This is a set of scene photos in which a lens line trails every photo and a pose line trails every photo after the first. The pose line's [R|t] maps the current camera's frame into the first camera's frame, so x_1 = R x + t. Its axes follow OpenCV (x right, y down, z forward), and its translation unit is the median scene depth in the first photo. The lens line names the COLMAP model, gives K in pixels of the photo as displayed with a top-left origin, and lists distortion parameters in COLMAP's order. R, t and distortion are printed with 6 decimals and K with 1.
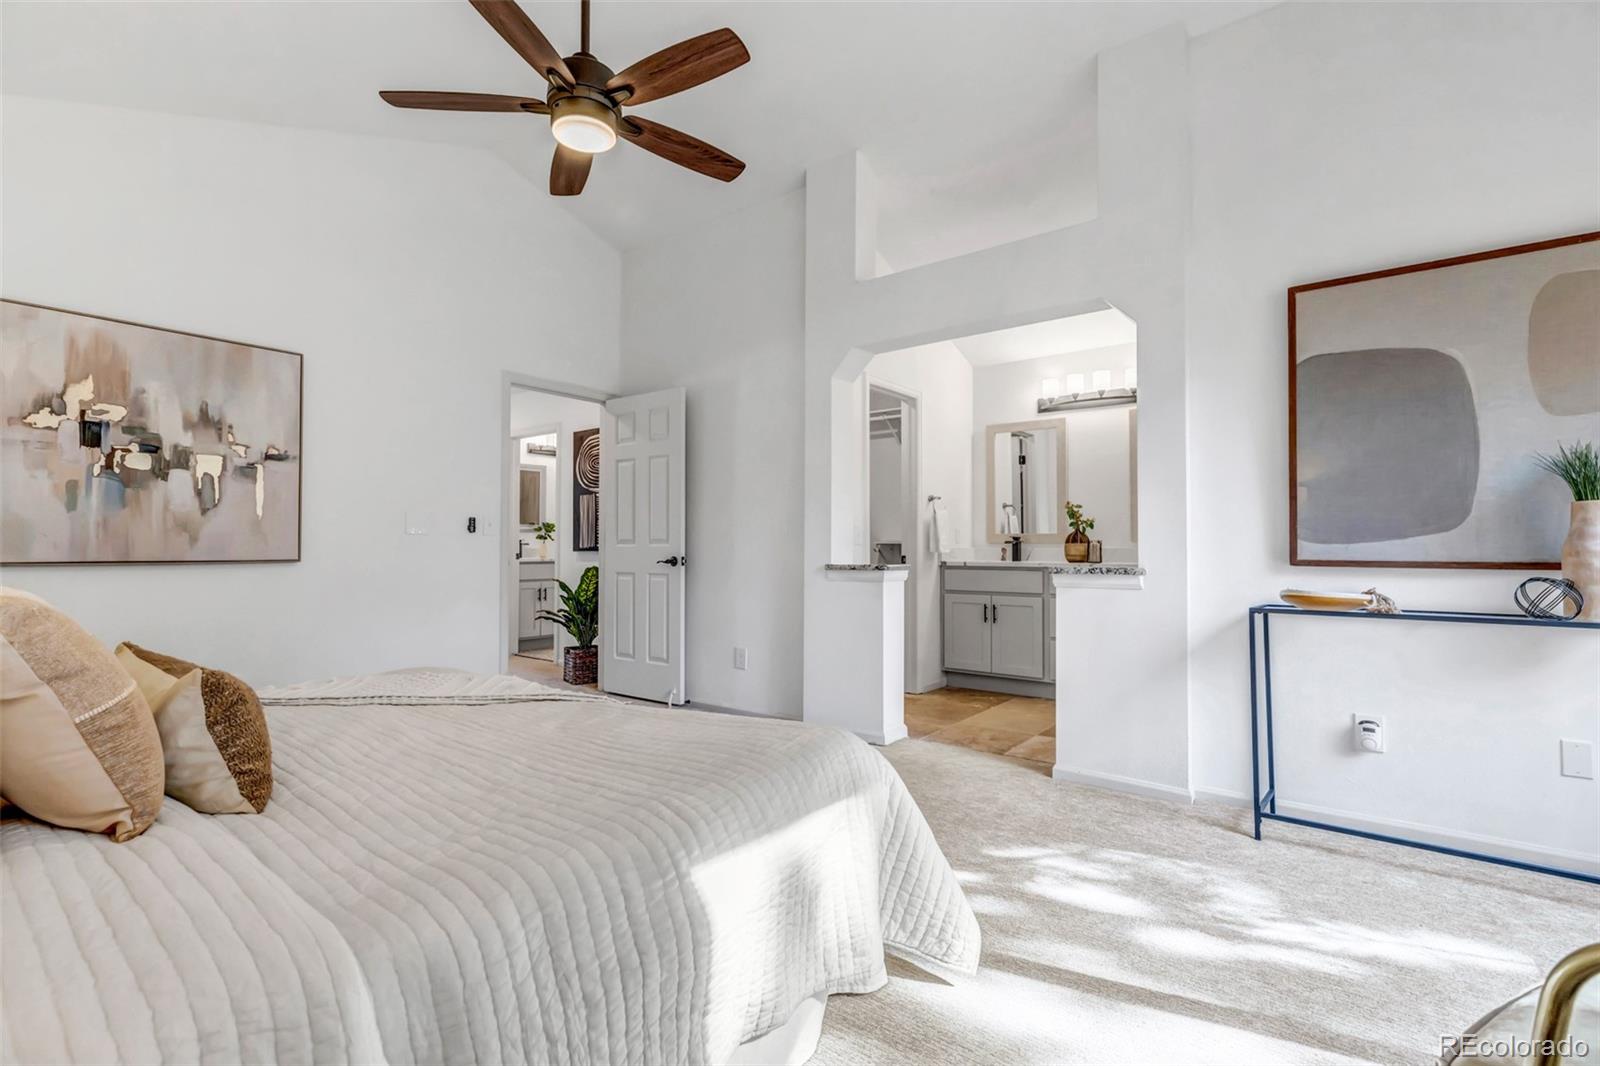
lens RADIAL K [[729.4, 0, 800.7], [0, 729.4, 538.1], [0, 0, 1]] dist [-0.001729, 0.000411]
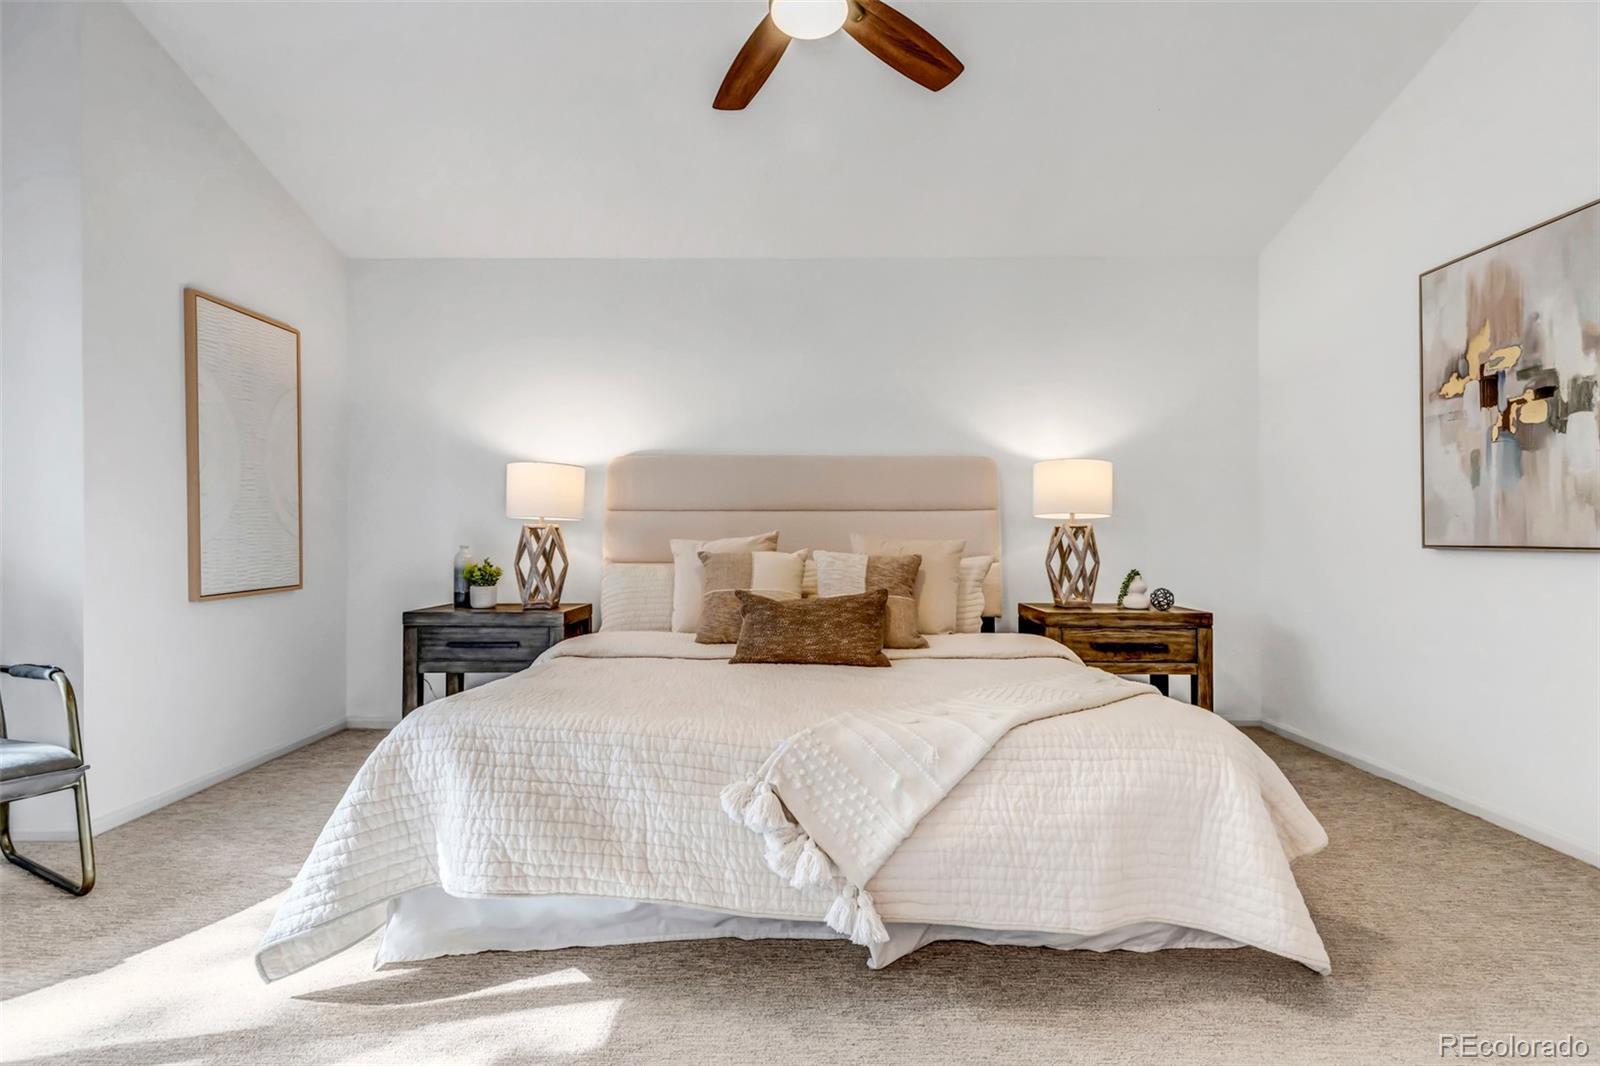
lens RADIAL K [[729.4, 0, 805.3], [0, 729.4, 536.0], [0, 0, 1]] dist [-0.001729, 0.000411]
pose [[-0.789951, 0.004519, -0.613154, 0.139956], [0.015328, 0.999806, -0.012378, 0.019109], [0.612979, -0.019176, -0.789867, 1.159591]]
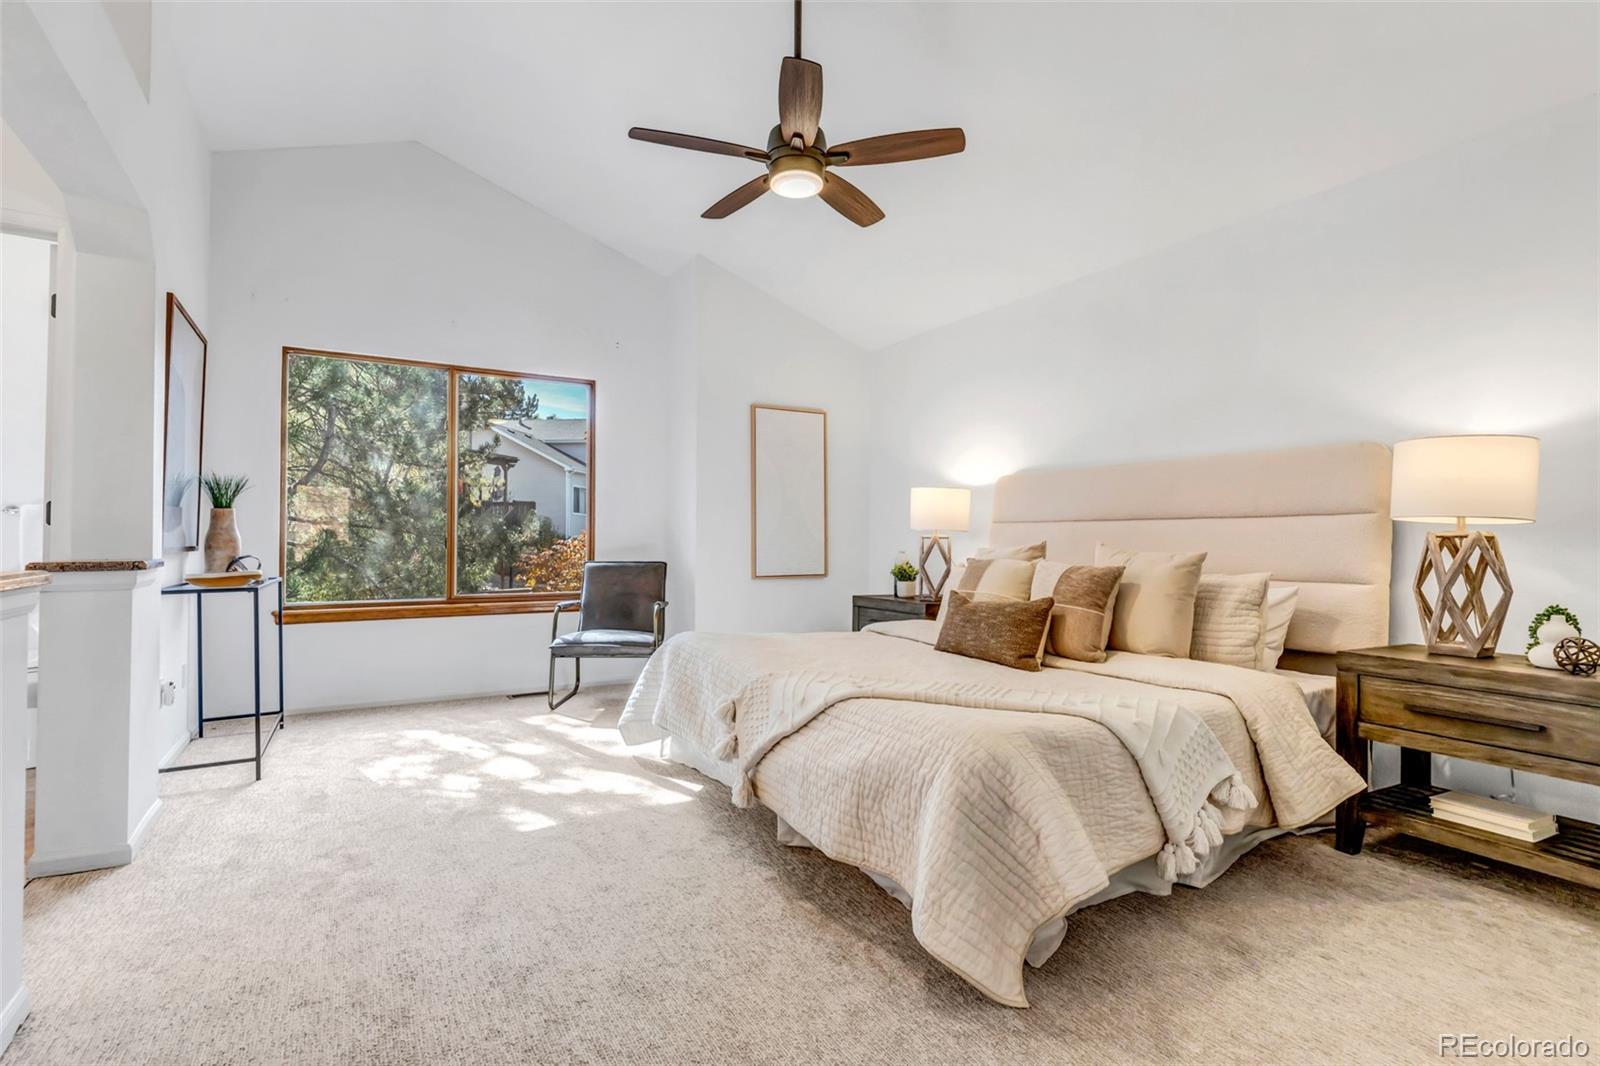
lens RADIAL K [[772.3, 0, 802.5], [0, 772.3, 533.4], [0, 0, 1]] dist [-0.016146, -0.000551]
pose [[-0.929121, 0.000718, 0.369775, -0.568033], [-0.011135, 0.999490, -0.029919, 0.025835], [-0.369608, -0.031916, -0.928639, 1.536860]]
